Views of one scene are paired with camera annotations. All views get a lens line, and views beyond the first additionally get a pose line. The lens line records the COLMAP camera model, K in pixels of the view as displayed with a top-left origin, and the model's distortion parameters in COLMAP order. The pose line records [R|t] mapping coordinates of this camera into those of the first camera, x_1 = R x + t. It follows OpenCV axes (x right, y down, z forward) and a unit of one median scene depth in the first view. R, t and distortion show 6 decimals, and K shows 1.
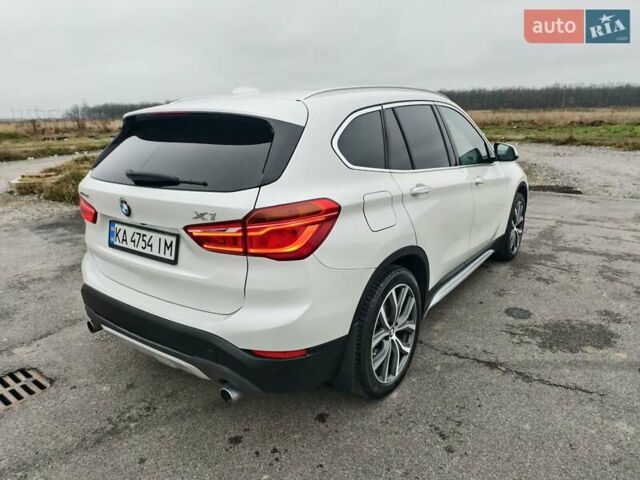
lens RADIAL K [[444.3, 0, 318.6], [0, 444.3, 237.8], [0, 0, 1]] dist [0.022796, -0.020996]
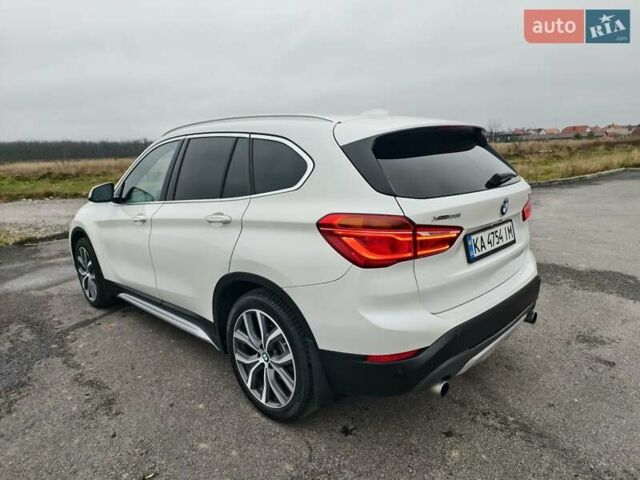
lens RADIAL K [[444.3, 0, 318.7], [0, 444.3, 242.2], [0, 0, 1]] dist [0.022796, -0.020996]
pose [[0.131300, -0.178113, 0.975211, -1.403059], [0.302441, 0.944026, 0.131697, -0.238974], [-0.944082, 0.277652, 0.177819, 1.115080]]
